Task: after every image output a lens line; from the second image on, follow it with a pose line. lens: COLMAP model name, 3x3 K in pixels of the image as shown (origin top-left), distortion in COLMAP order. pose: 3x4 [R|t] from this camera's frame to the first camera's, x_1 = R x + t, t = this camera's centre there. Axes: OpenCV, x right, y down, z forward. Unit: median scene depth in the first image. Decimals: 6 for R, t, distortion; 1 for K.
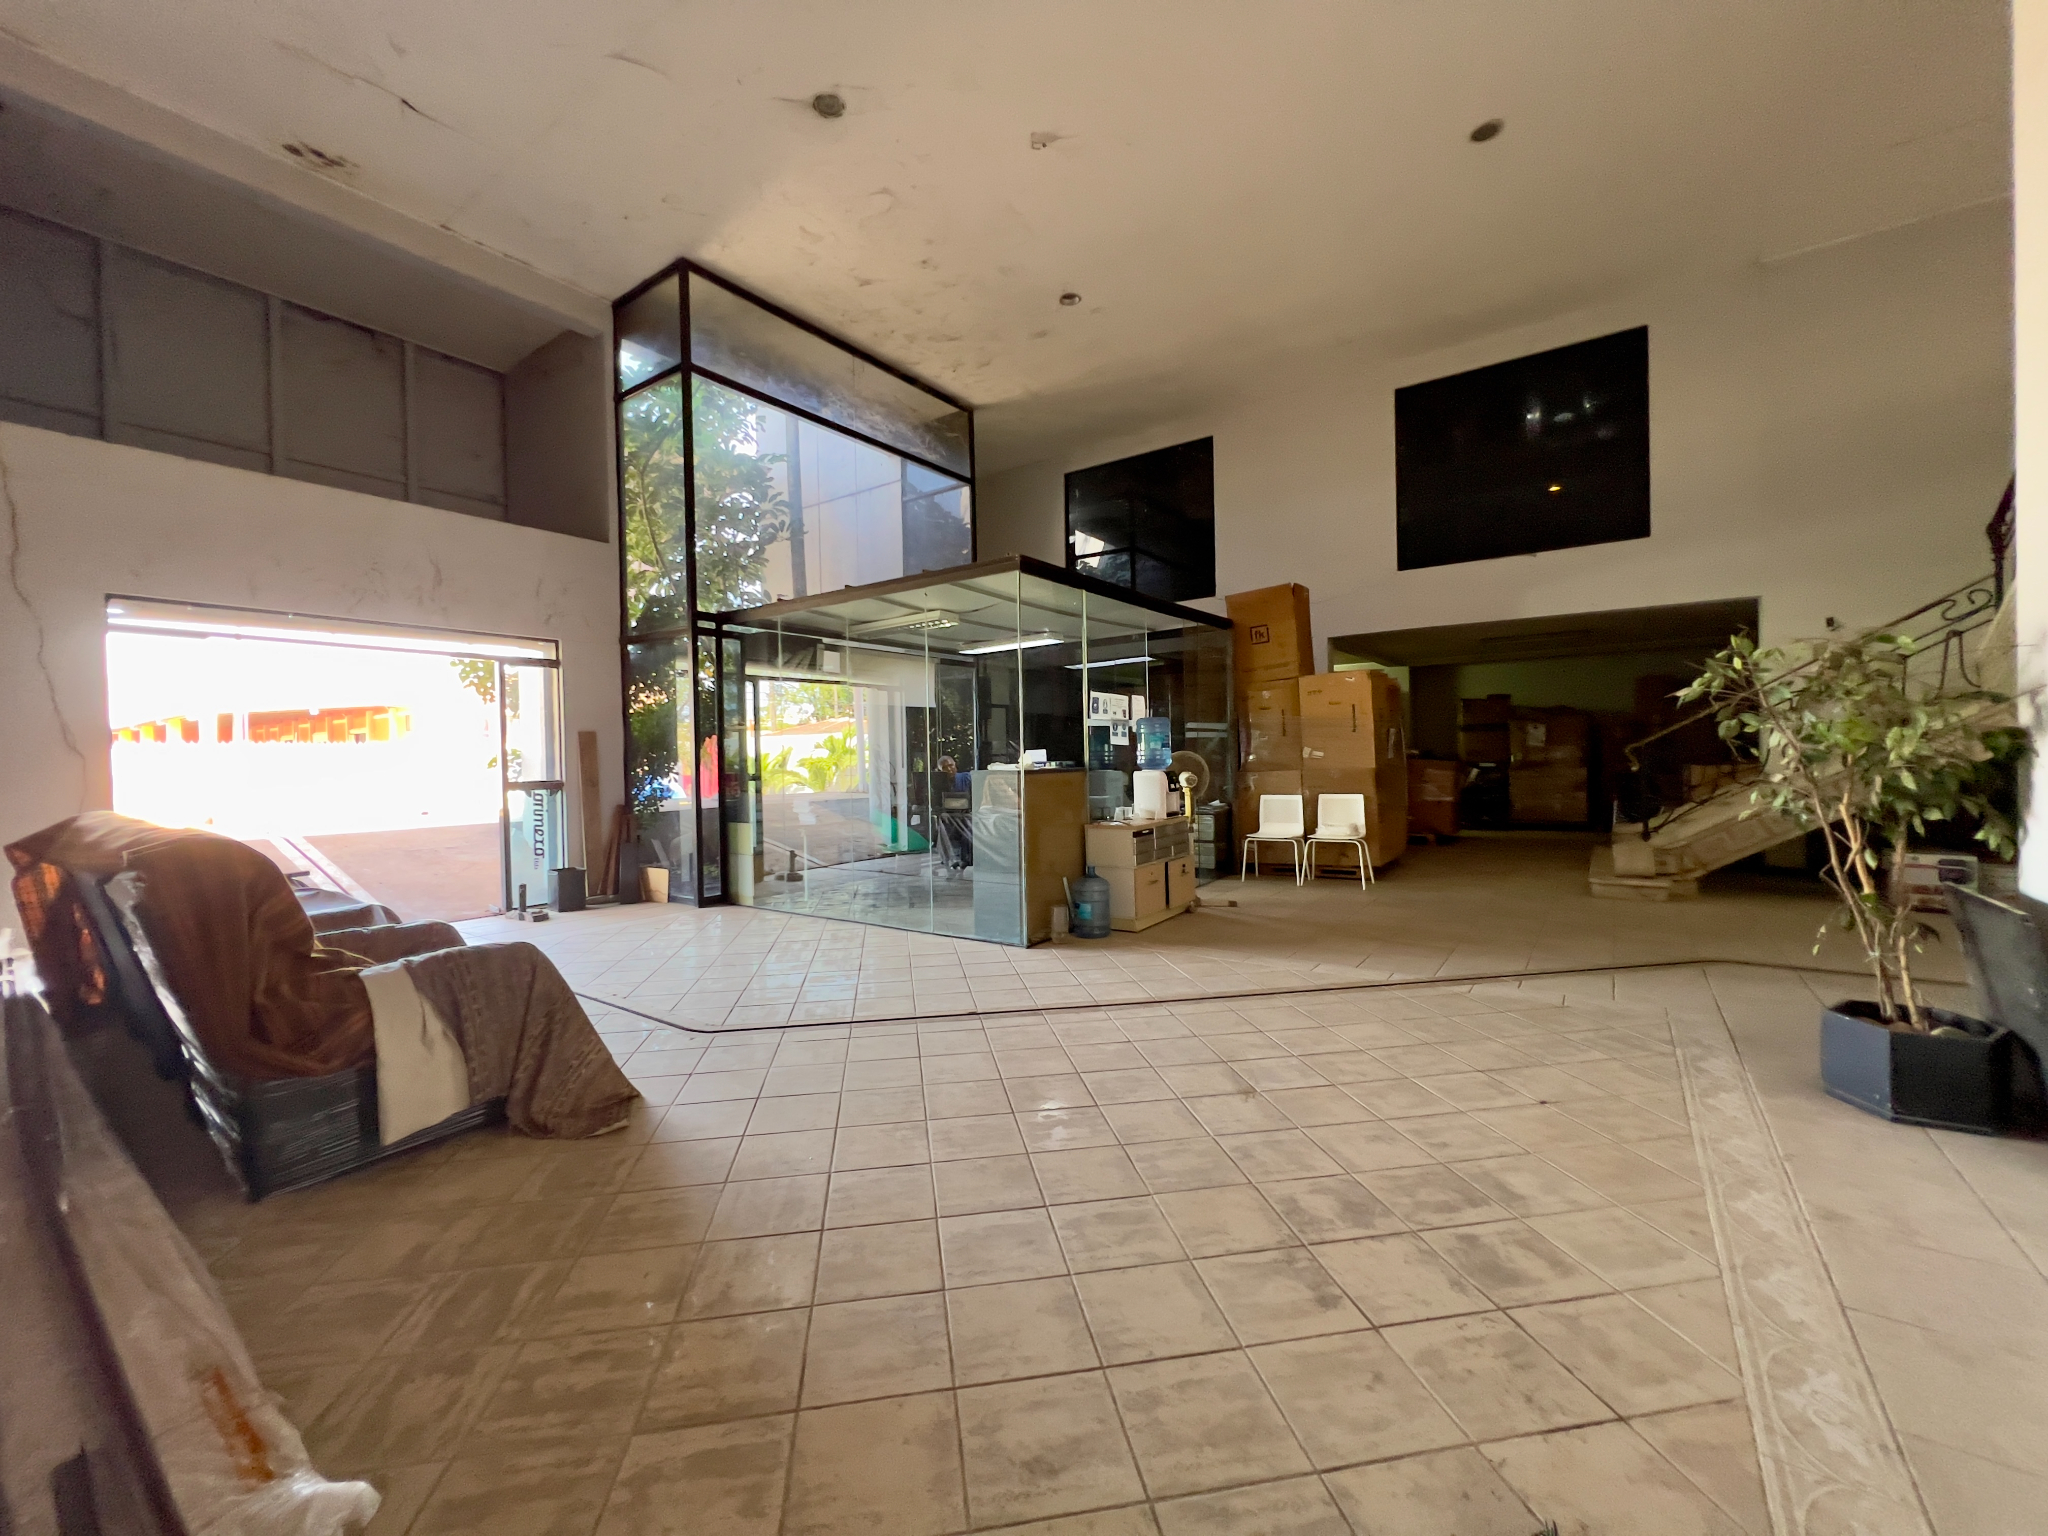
lens RADIAL K [[820.1, 0, 1024.4], [0, 820.1, 771.4], [0, 0, 1]] dist [-0.013654, -0.000090]
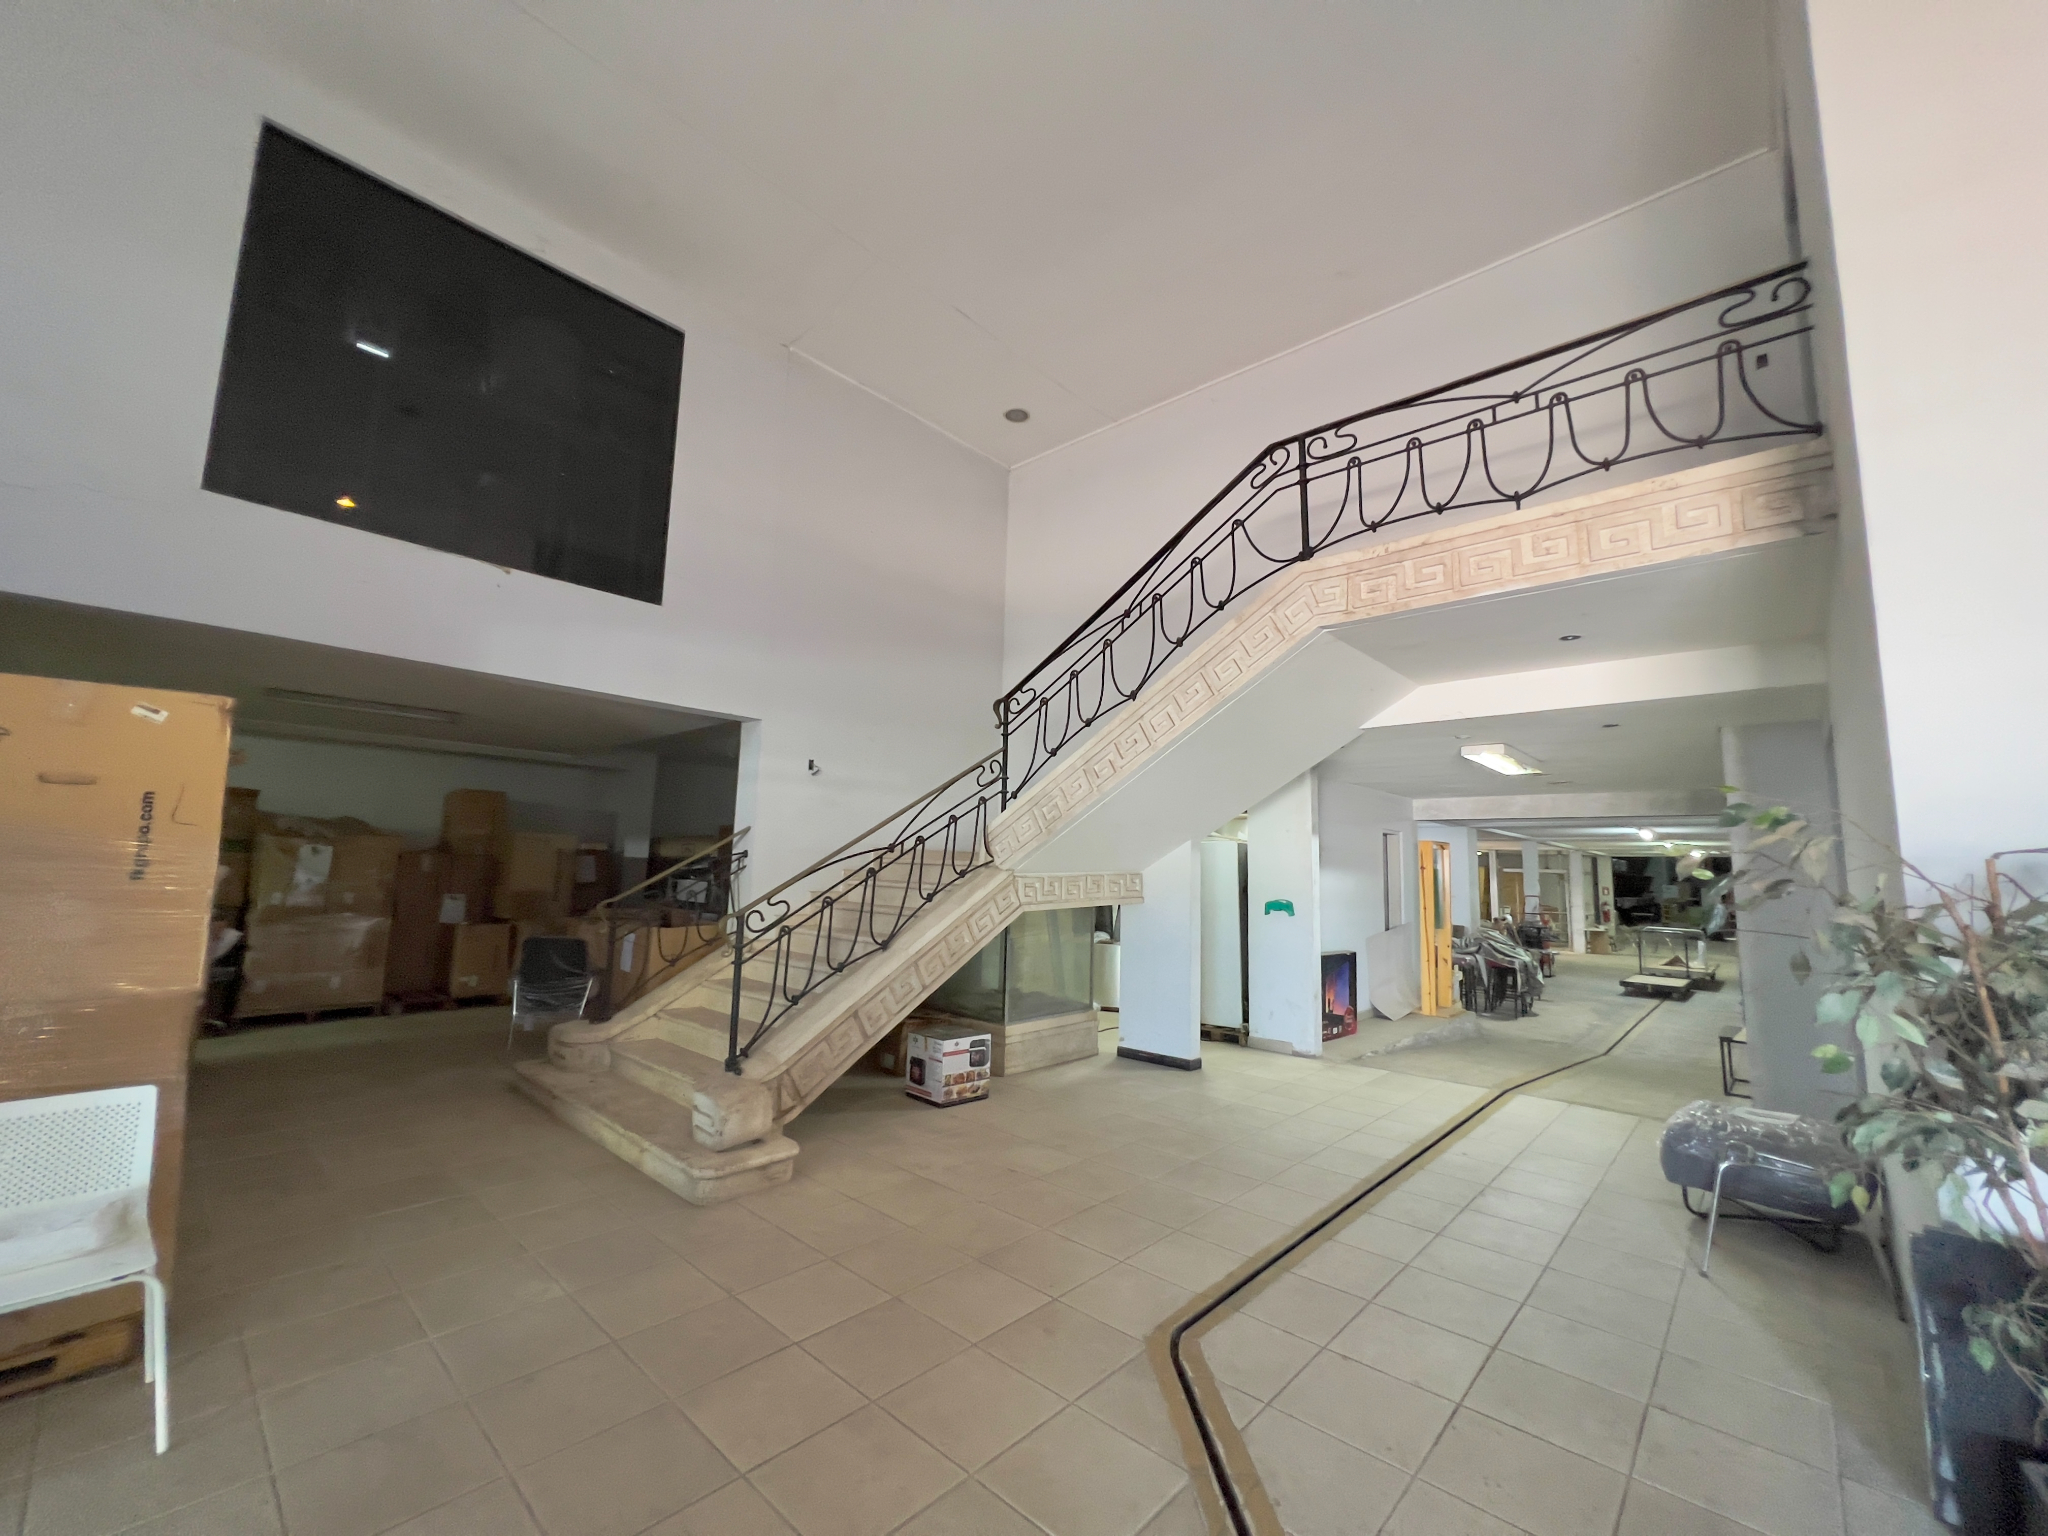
lens RADIAL K [[820.1, 0, 1024.4], [0, 820.1, 771.4], [0, 0, 1]] dist [-0.013654, -0.000090]
pose [[0.121558, 0.143702, 0.982127, 0.128750], [-0.010411, 0.989595, -0.143507, -0.046294], [-0.992530, 0.007220, 0.121789, 0.600453]]
